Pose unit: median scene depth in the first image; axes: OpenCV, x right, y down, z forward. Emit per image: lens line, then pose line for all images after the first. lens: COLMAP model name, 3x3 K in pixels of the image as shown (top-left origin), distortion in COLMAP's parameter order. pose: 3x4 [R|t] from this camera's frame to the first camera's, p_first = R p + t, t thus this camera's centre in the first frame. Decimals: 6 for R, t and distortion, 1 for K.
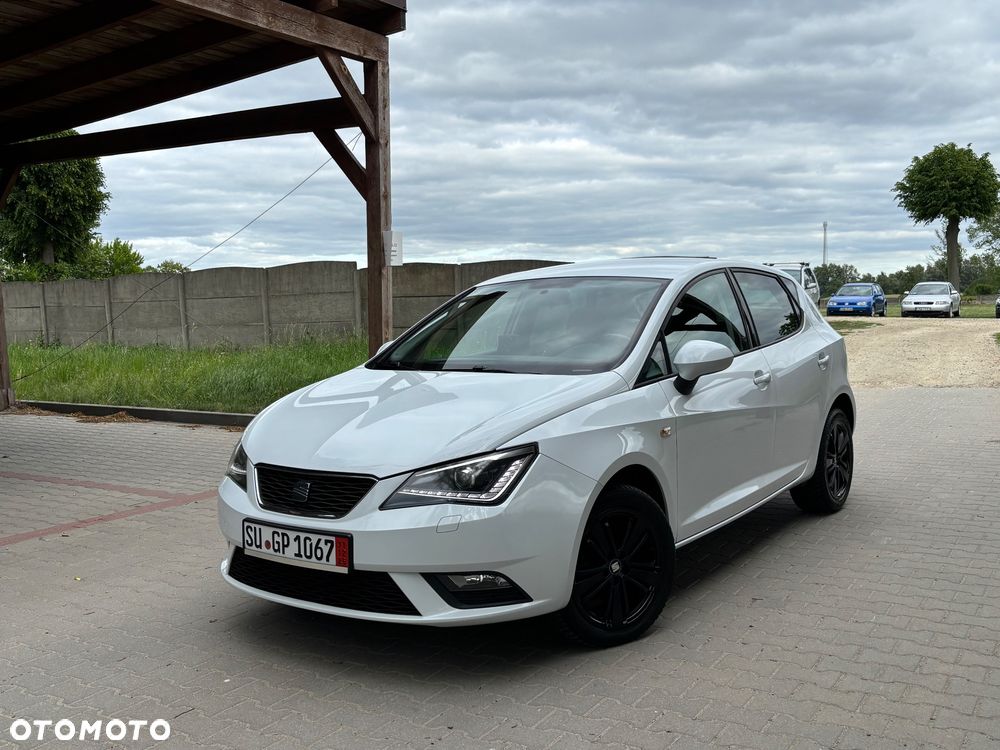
lens RADIAL K [[961.4, 0, 488.2], [0, 961.4, 374.2], [0, 0, 1]] dist [0.061968, -0.141035]
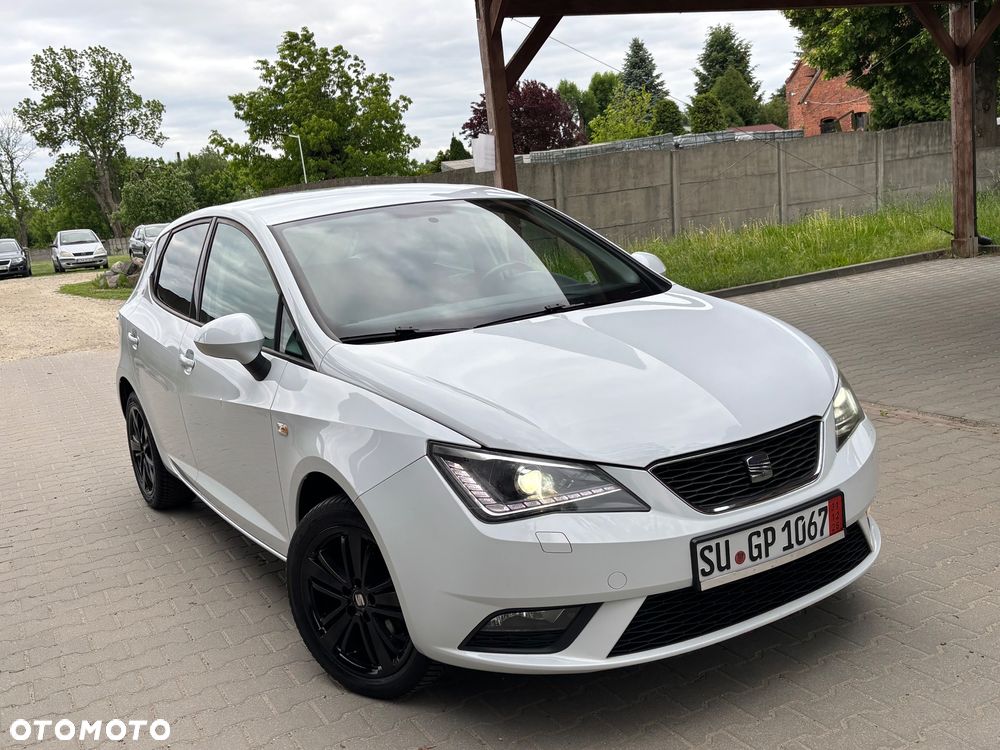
lens RADIAL K [[1035.6, 0, 540.3], [0, 1035.6, 371.3], [0, 0, 1]] dist [-0.011142, 0.109622]
pose [[0.365698, -0.177057, 0.913737, -0.952279], [0.142831, 0.980786, 0.132884, -0.076657], [-0.919709, 0.081915, 0.383961, 0.842868]]
